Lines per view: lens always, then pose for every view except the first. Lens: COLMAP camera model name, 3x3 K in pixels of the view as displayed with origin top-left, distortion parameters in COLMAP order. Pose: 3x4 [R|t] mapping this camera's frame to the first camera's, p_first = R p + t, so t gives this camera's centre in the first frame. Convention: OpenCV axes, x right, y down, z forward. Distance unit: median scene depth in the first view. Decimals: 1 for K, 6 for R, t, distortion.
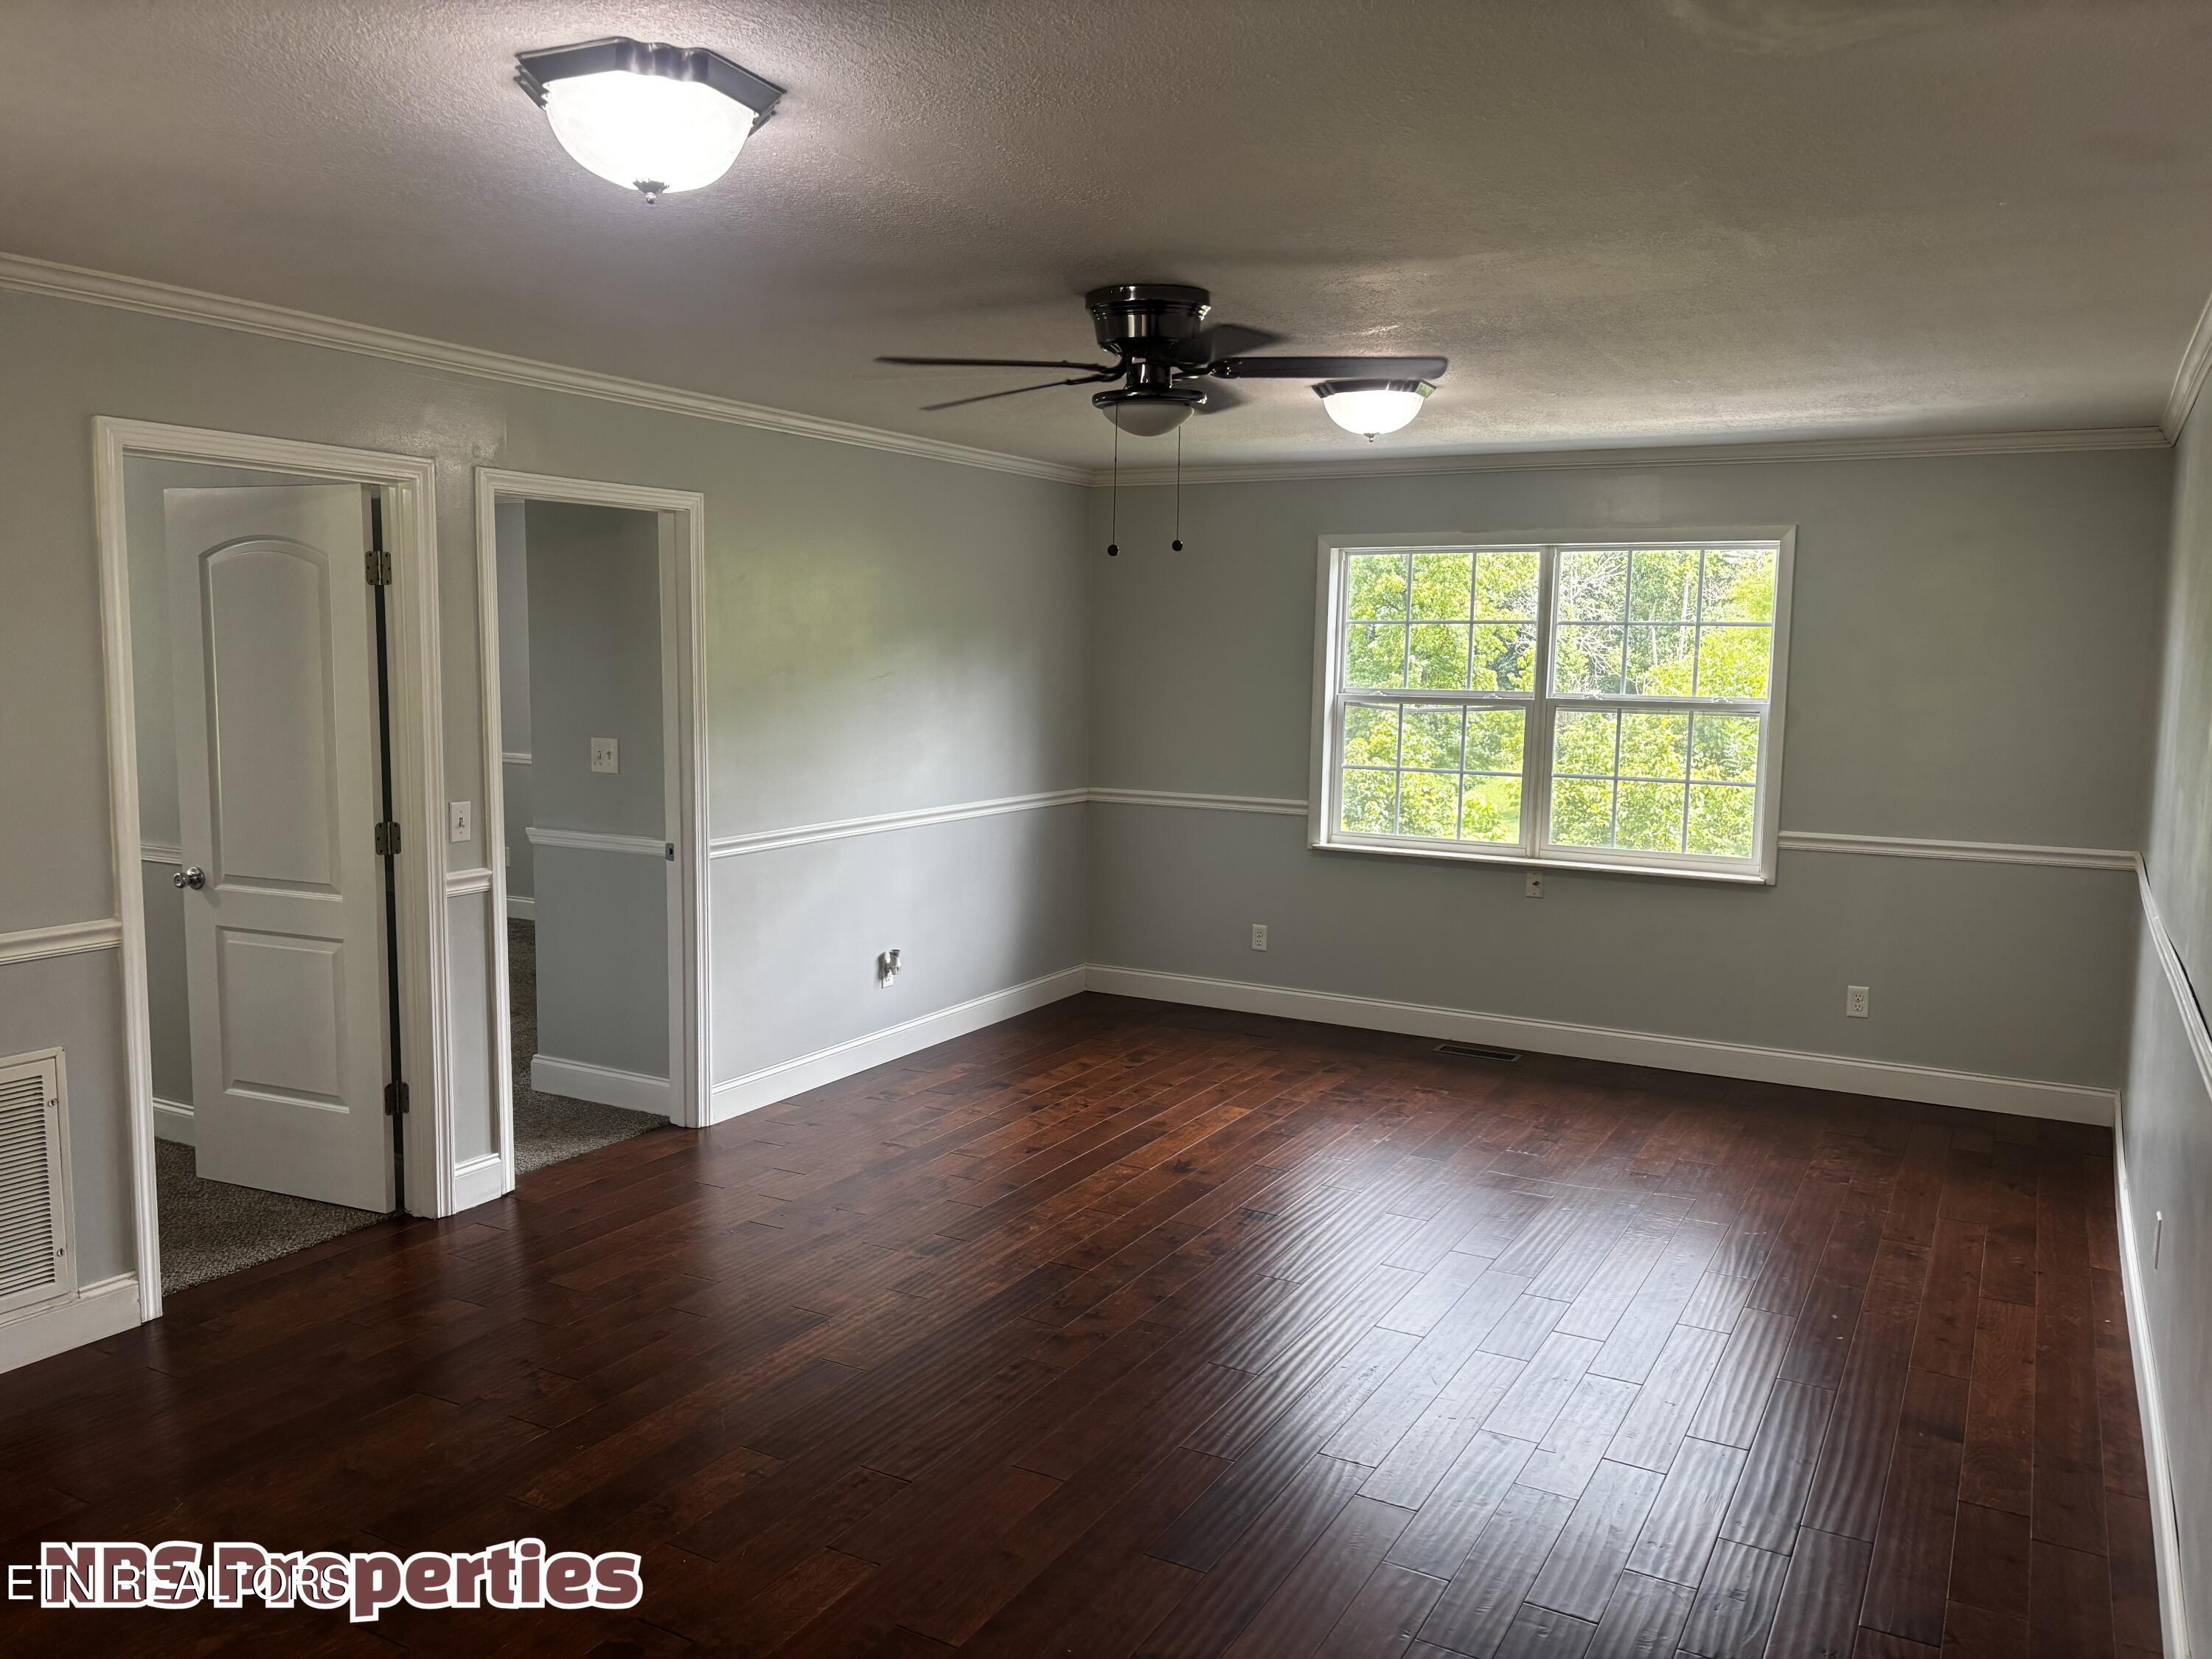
lens RADIAL K [[1664.1, 0, 1108.0], [0, 1664.1, 839.7], [0, 0, 1]] dist [0.142930, -0.247354]
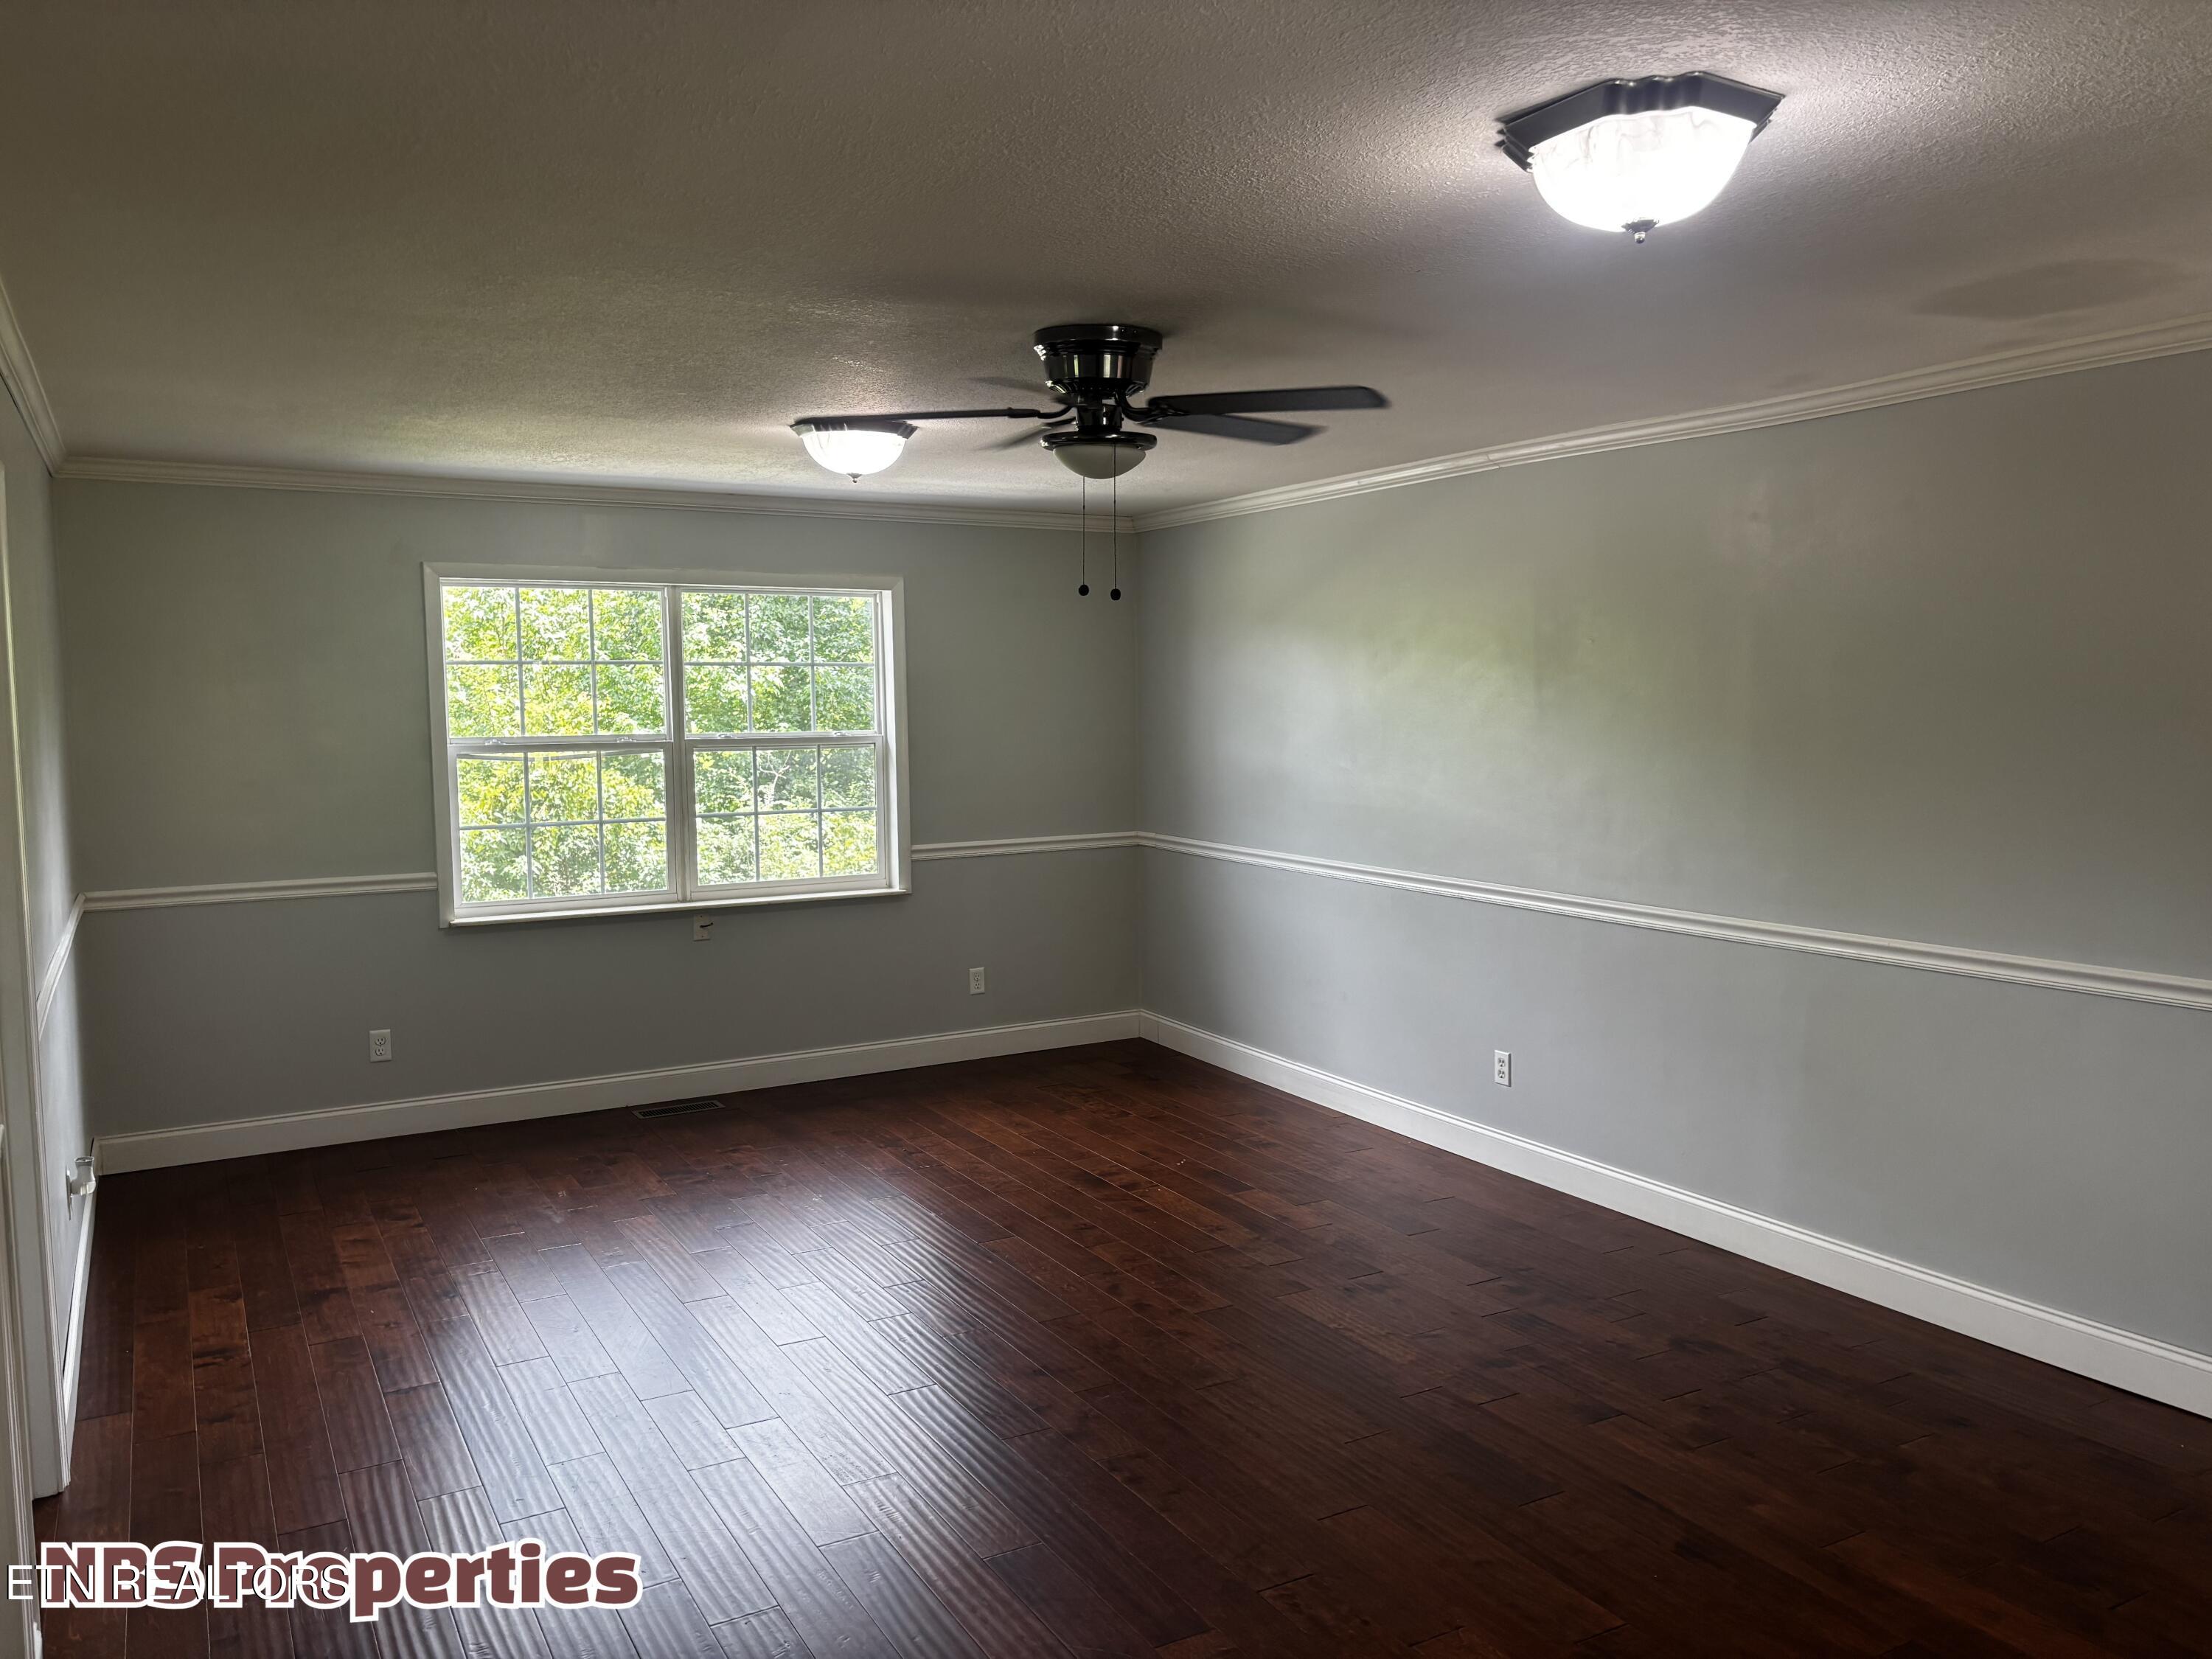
lens RADIAL K [[1664.1, 0, 1108.0], [0, 1664.1, 839.7], [0, 0, 1]] dist [0.142930, -0.247354]
pose [[0.540649, -0.101321, 0.835124, -0.473539], [0.118661, 0.991980, 0.043532, -0.042512], [-0.832838, 0.075561, 0.548336, 0.276633]]
